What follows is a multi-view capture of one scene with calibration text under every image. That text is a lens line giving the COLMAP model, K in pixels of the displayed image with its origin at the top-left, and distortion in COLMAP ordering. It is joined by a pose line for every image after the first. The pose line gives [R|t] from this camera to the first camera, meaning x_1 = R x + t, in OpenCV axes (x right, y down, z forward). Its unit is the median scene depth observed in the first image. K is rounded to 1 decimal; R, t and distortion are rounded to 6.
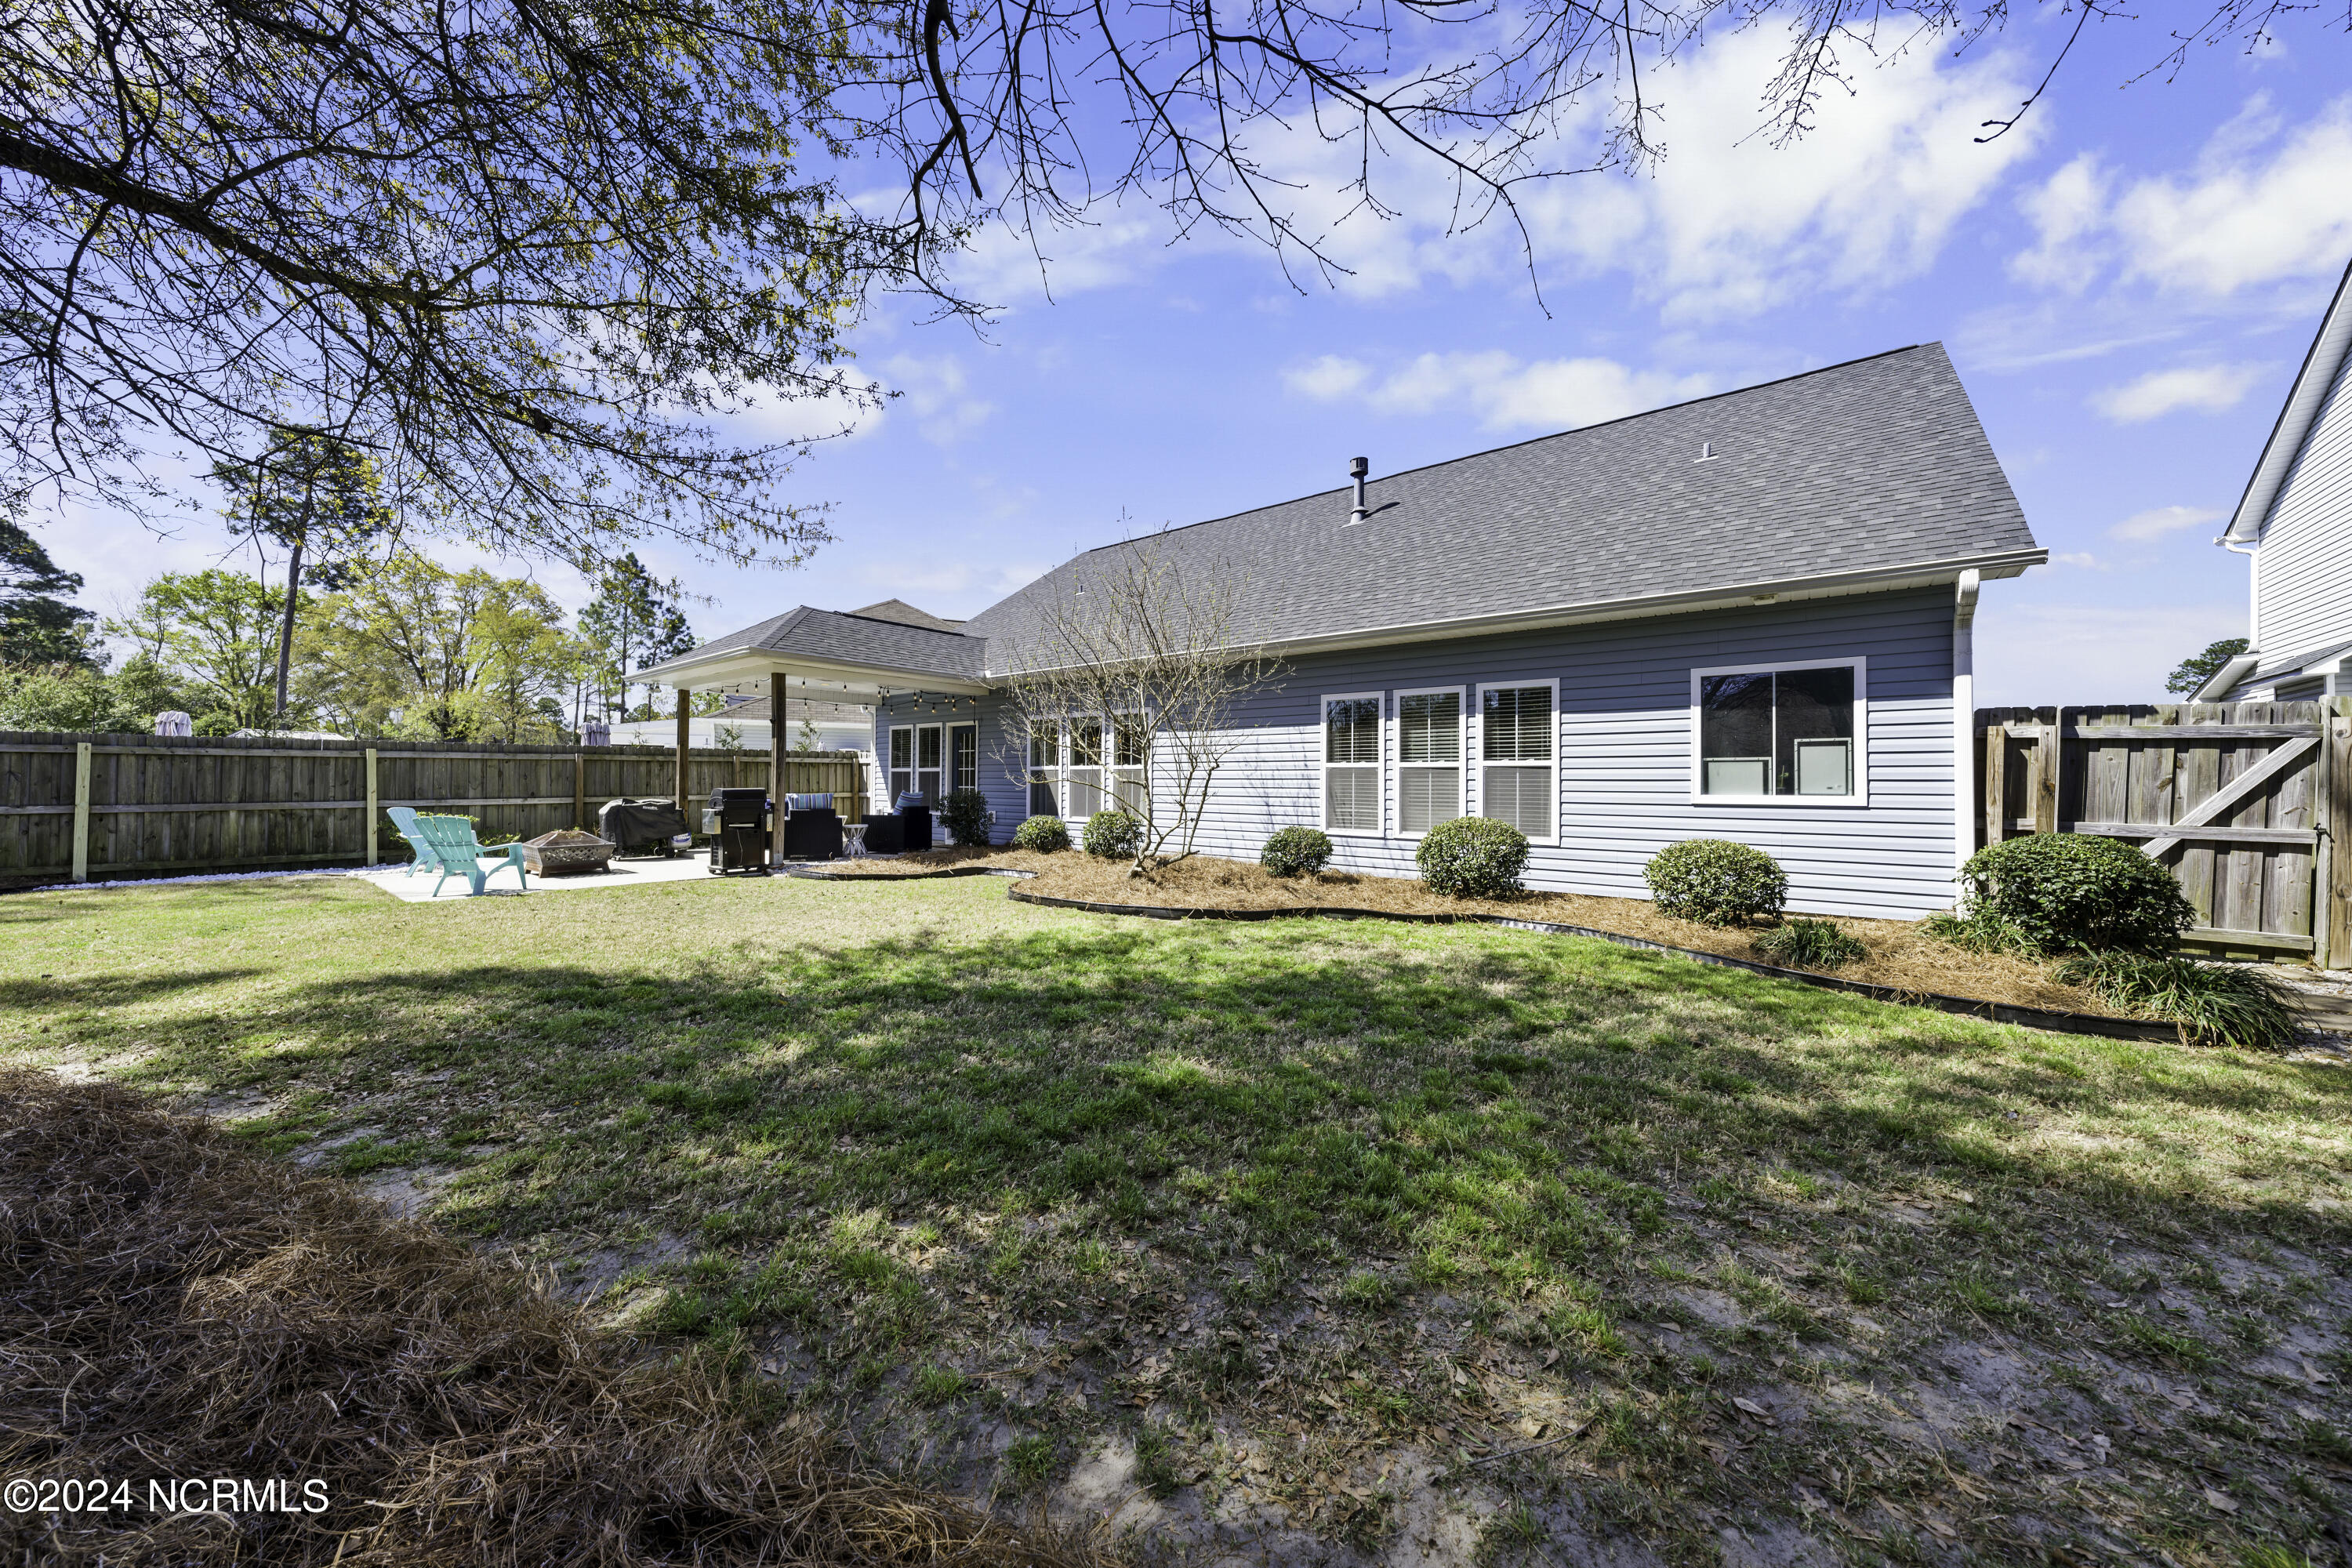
lens RADIAL K [[805.4, 0, 1183.7], [0, 805.4, 782.3], [0, 0, 1]] dist [0.000573, 0.000005]
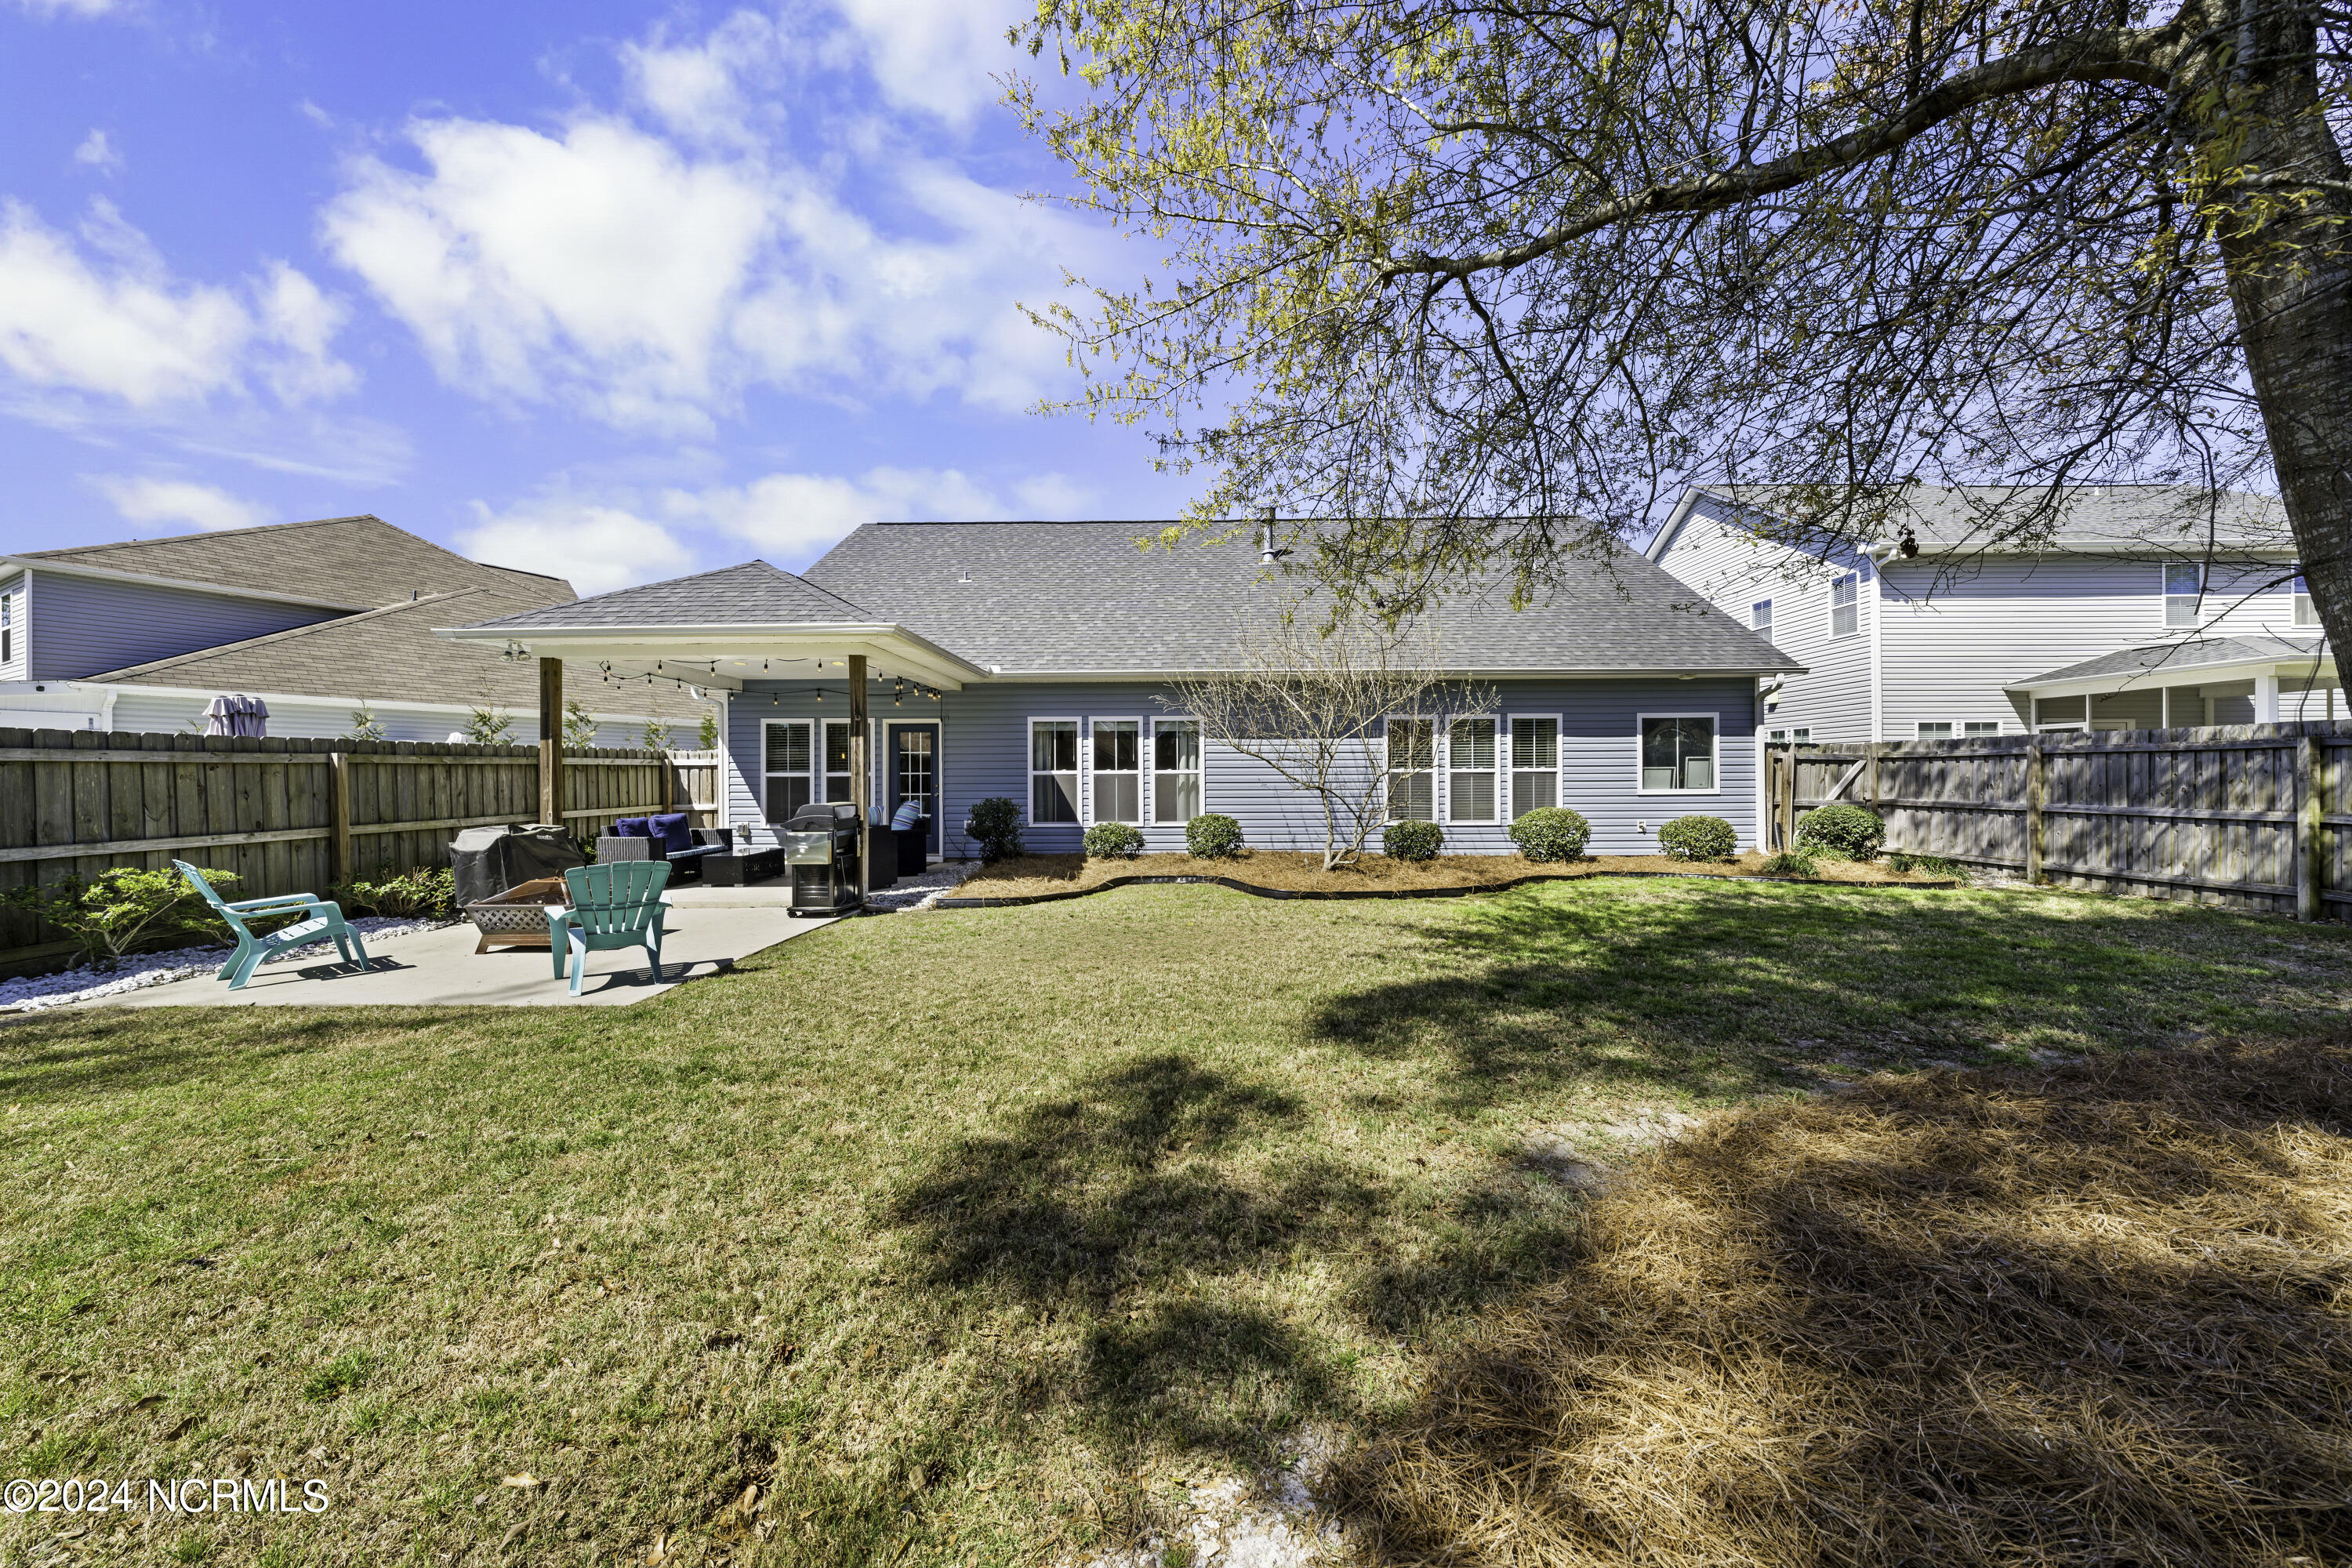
lens RADIAL K [[805.4, 0, 1187.3], [0, 805.4, 775.9], [0, 0, 1]] dist [0.000573, 0.000005]
pose [[0.786678, -0.008004, 0.617311, -0.938179], [0.010837, 0.999941, -0.000844, -0.017305], [-0.617268, 0.007353, 0.786719, 0.239456]]
